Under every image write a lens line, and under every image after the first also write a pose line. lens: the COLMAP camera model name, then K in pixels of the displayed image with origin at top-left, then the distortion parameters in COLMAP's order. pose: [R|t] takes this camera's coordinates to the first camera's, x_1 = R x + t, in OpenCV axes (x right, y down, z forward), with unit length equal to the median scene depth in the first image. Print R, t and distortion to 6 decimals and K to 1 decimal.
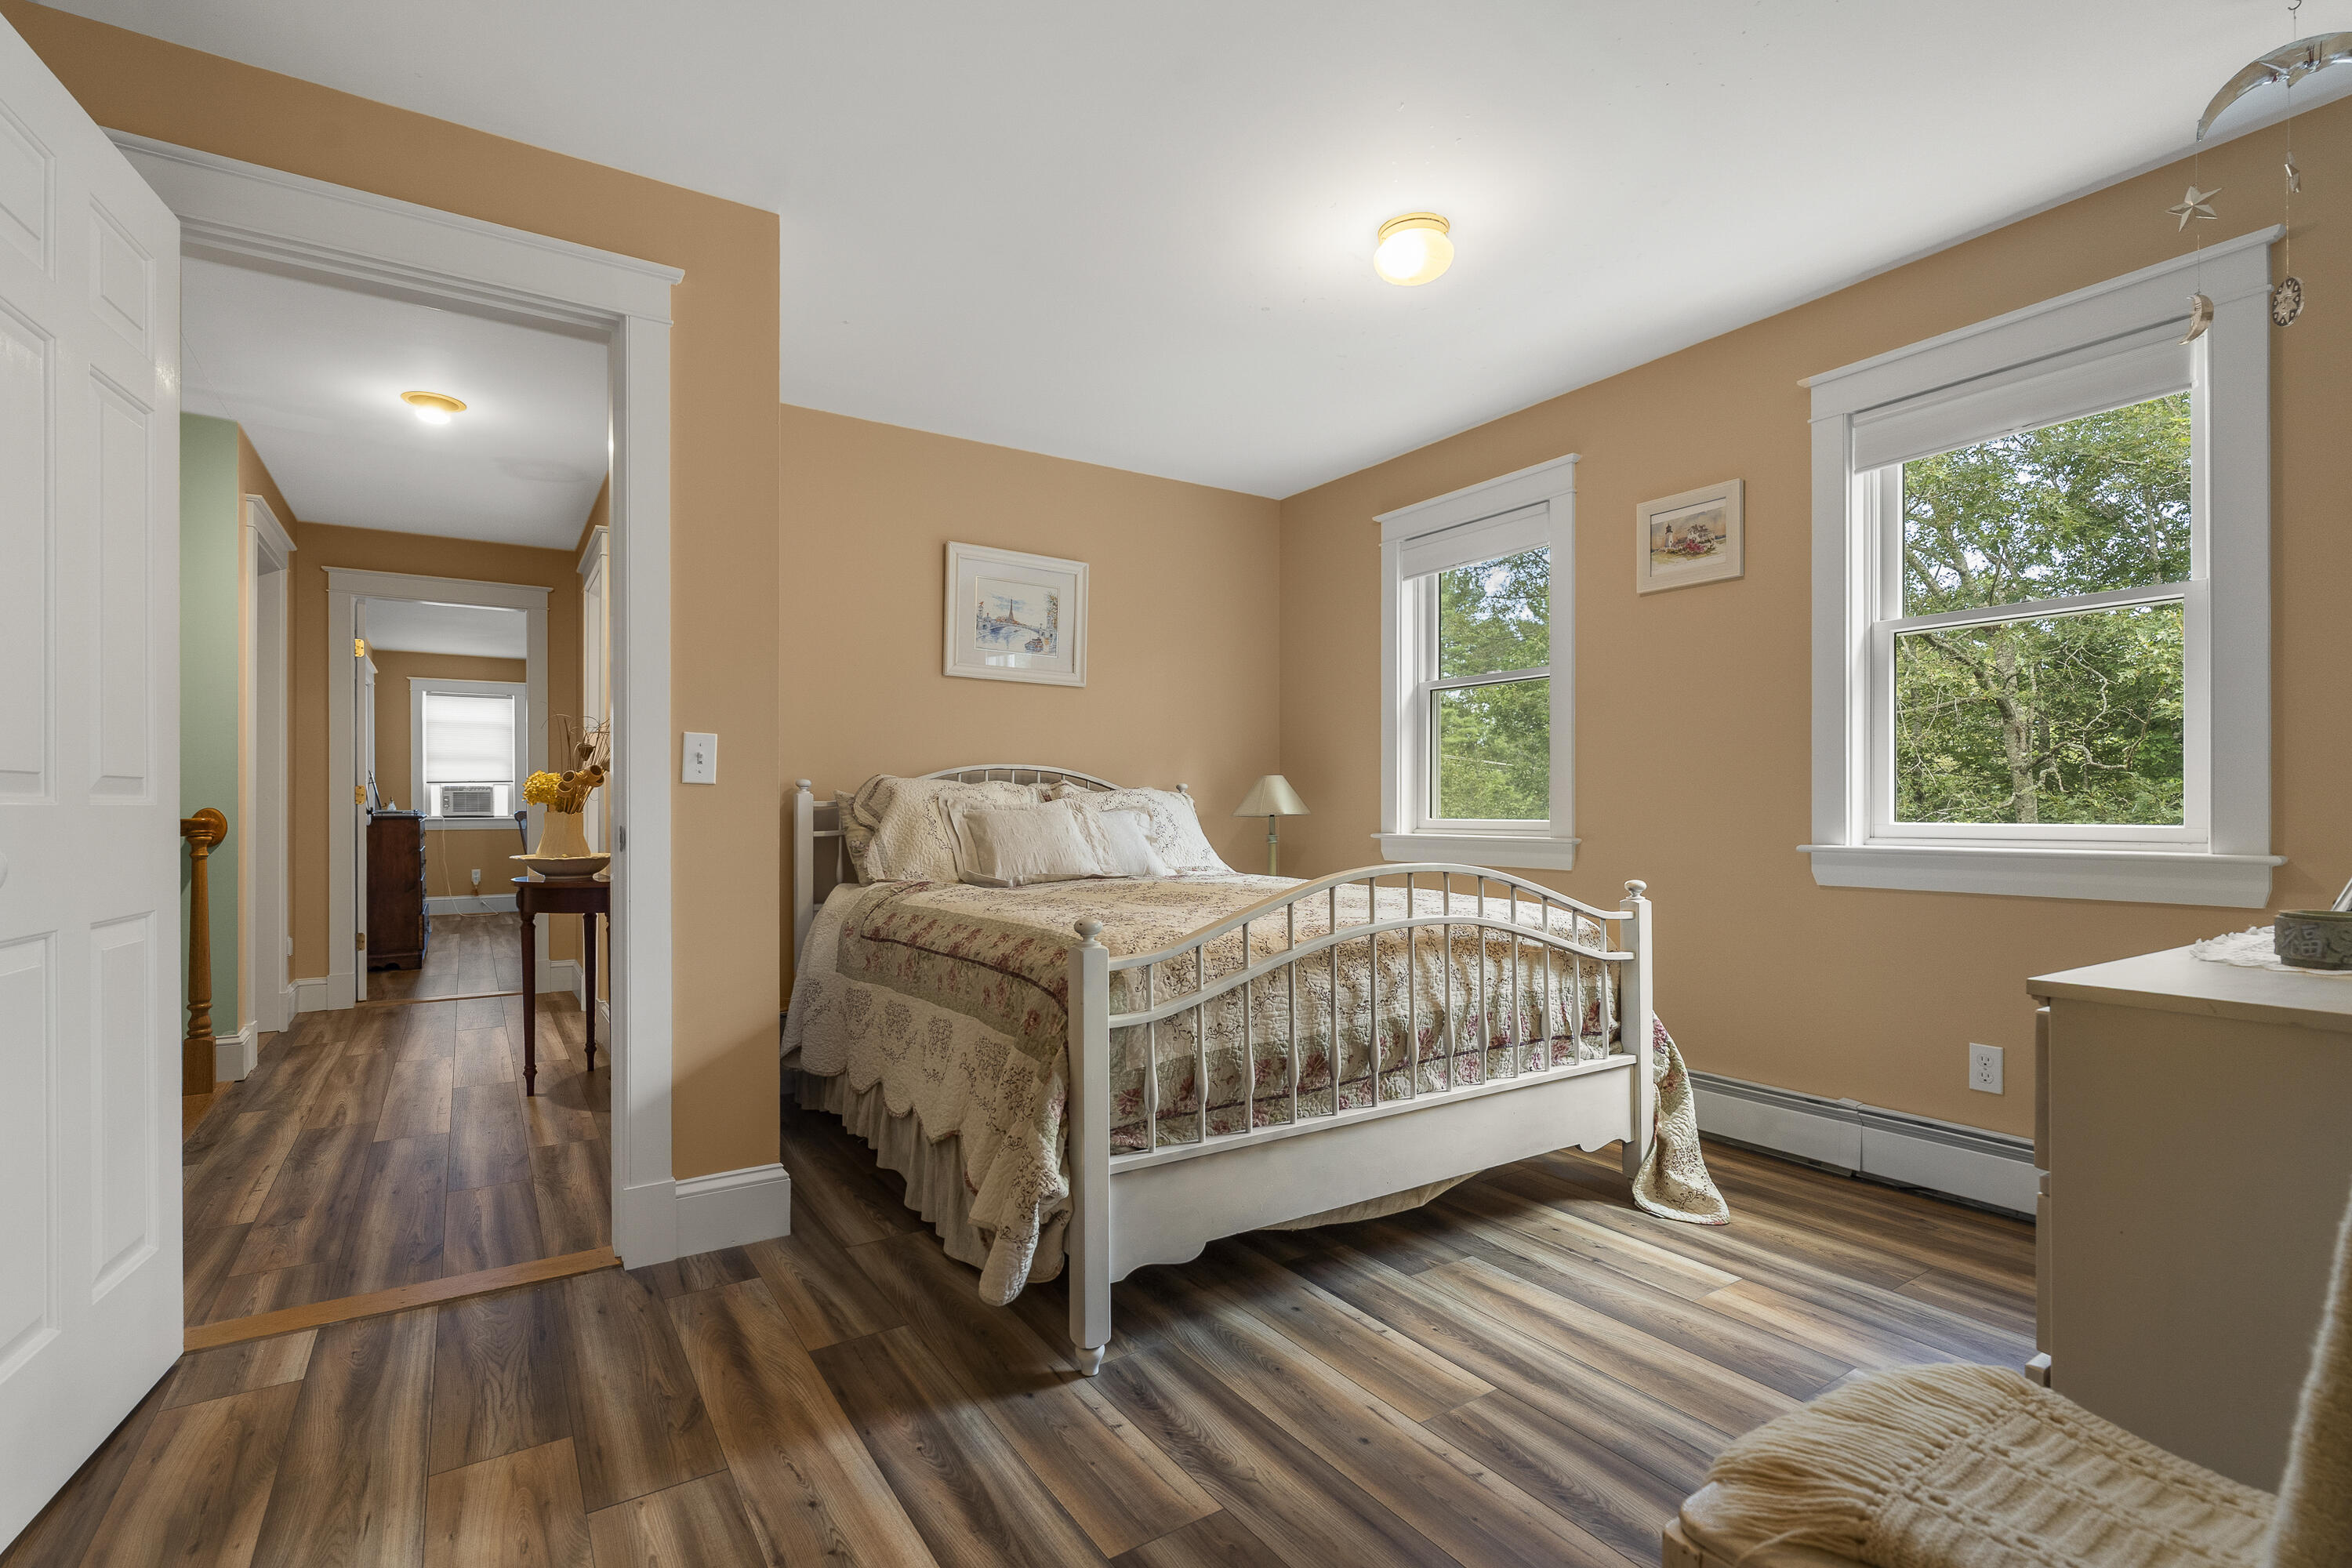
lens RADIAL K [[1110.6, 0, 1176.0], [0, 1110.6, 784.0], [0, 0, 1]] dist [-0.006251, -0.000602]
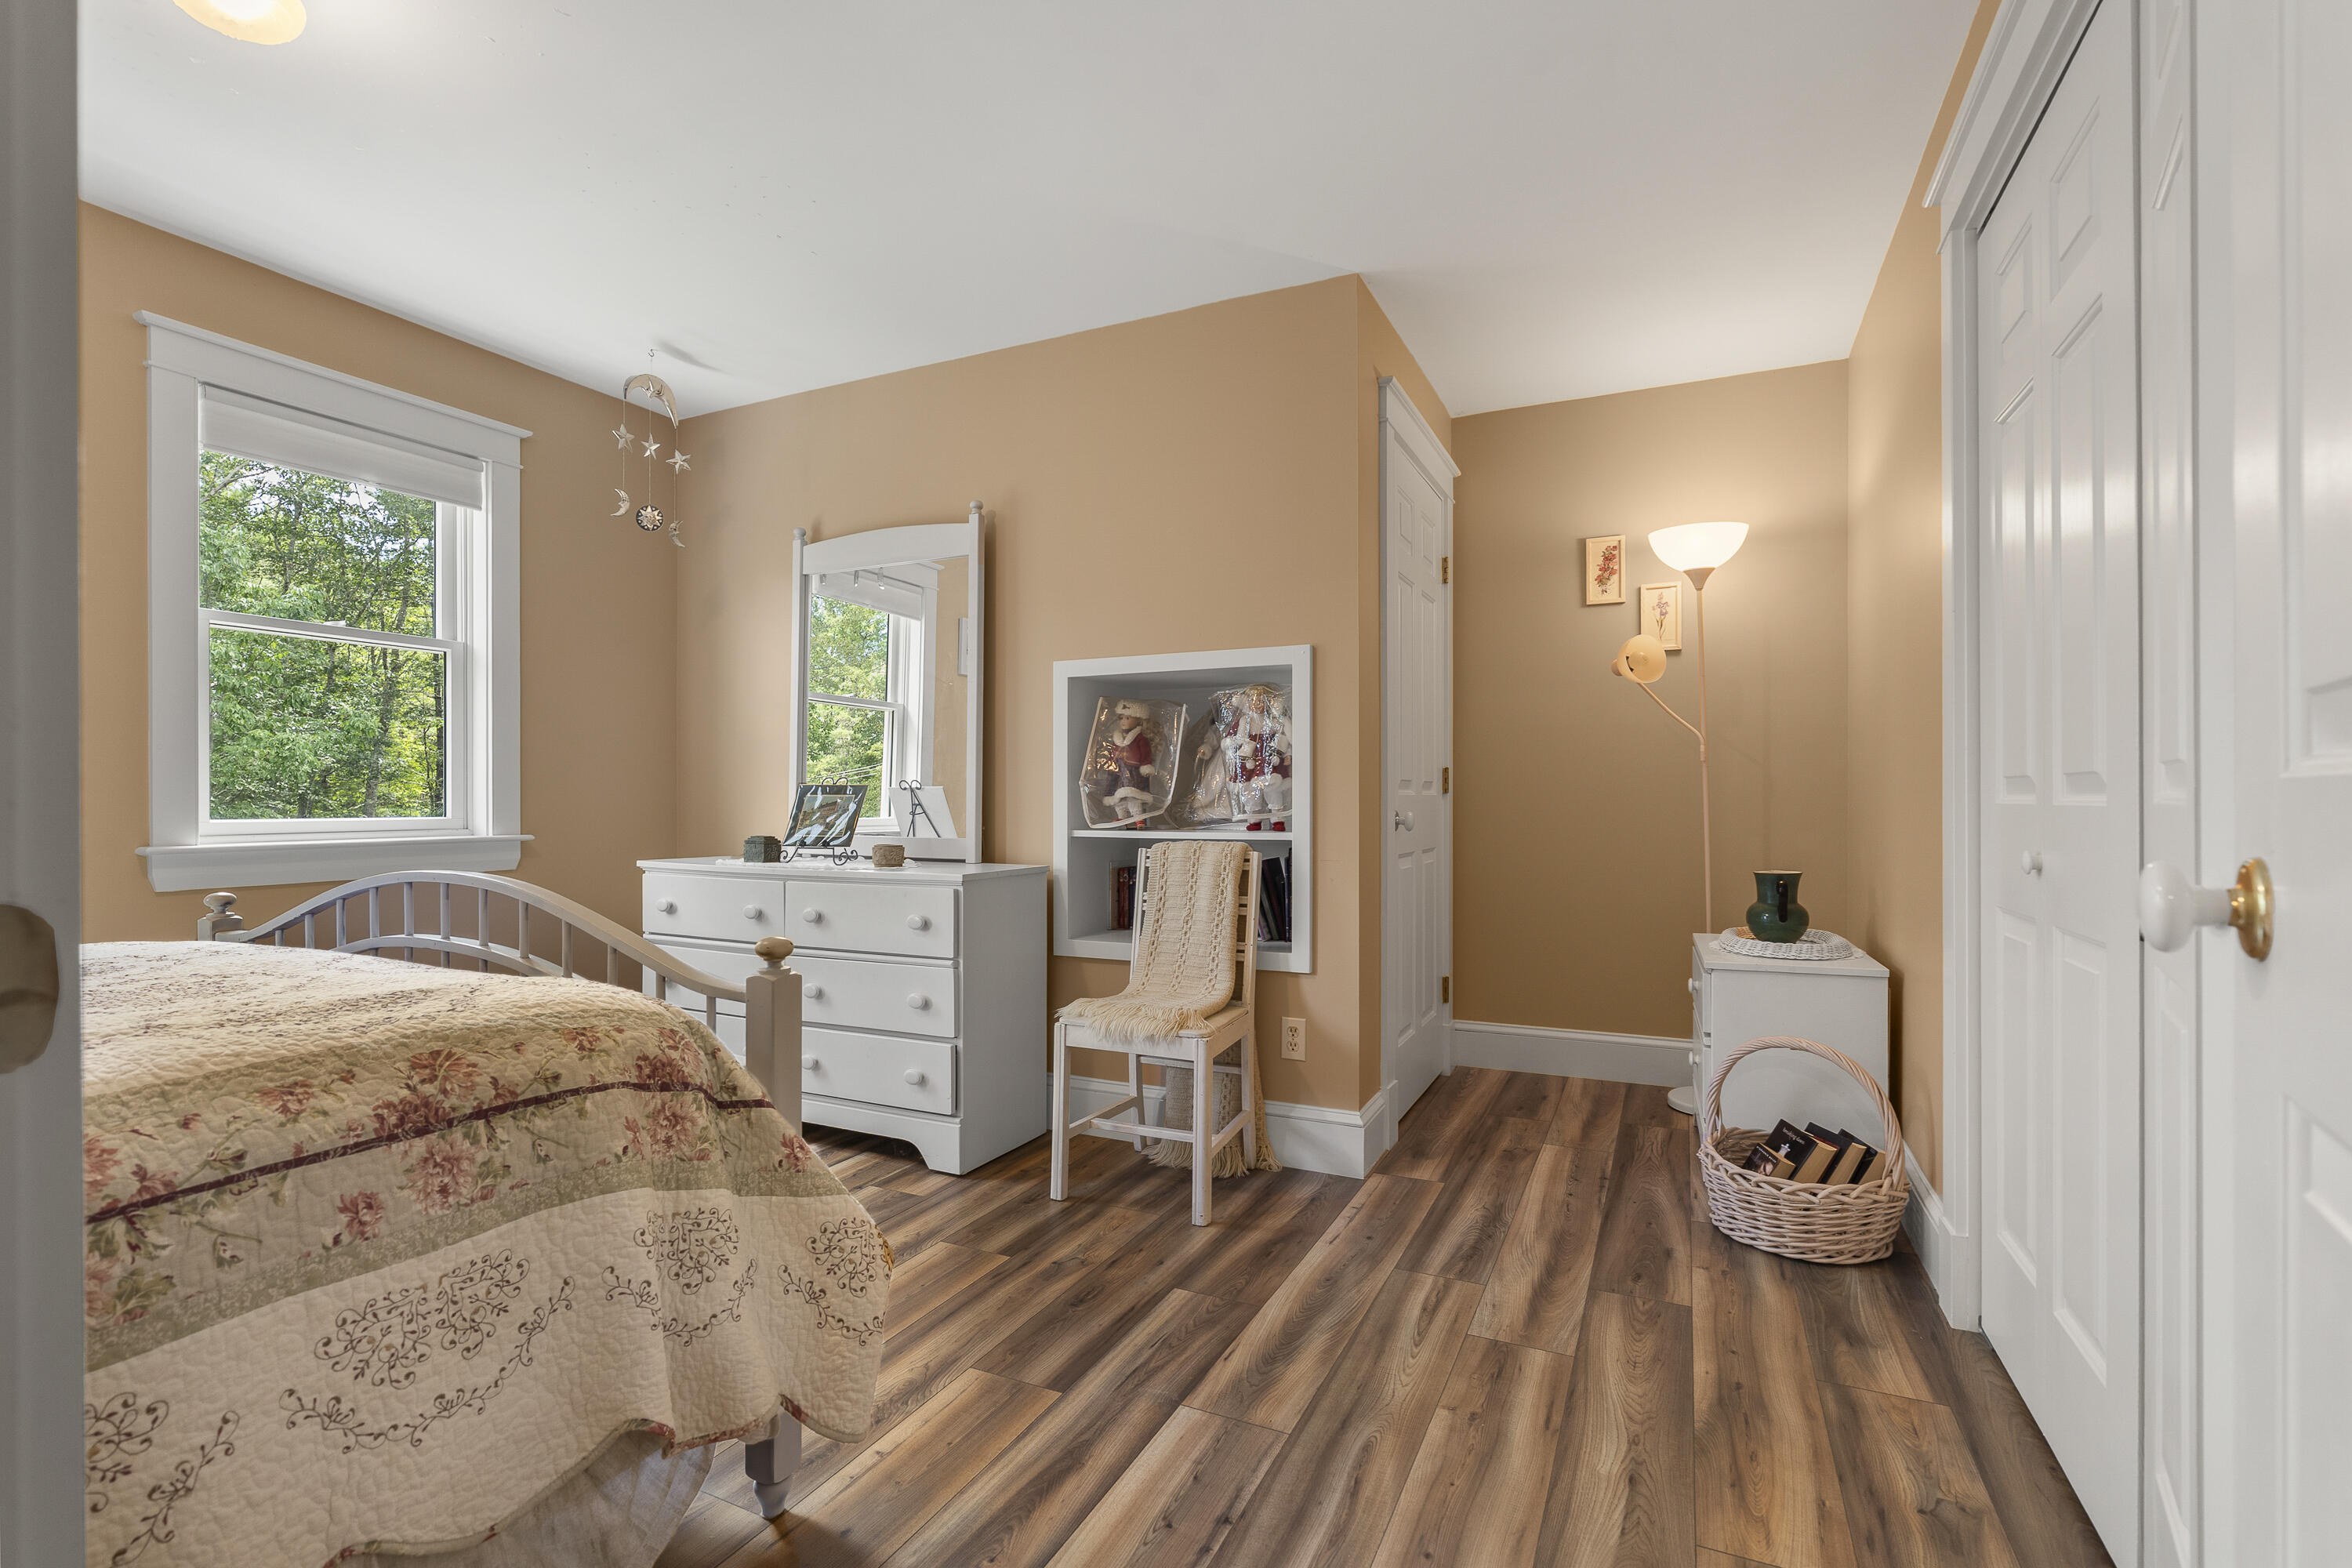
lens RADIAL K [[1110.6, 0, 1176.0], [0, 1110.6, 784.0], [0, 0, 1]] dist [-0.006251, -0.000602]
pose [[-0.542433, 0.016776, 0.839931, -0.898371], [-0.013726, 0.999490, -0.028828, 0.028203], [-0.839987, -0.027166, -0.541926, 1.187204]]
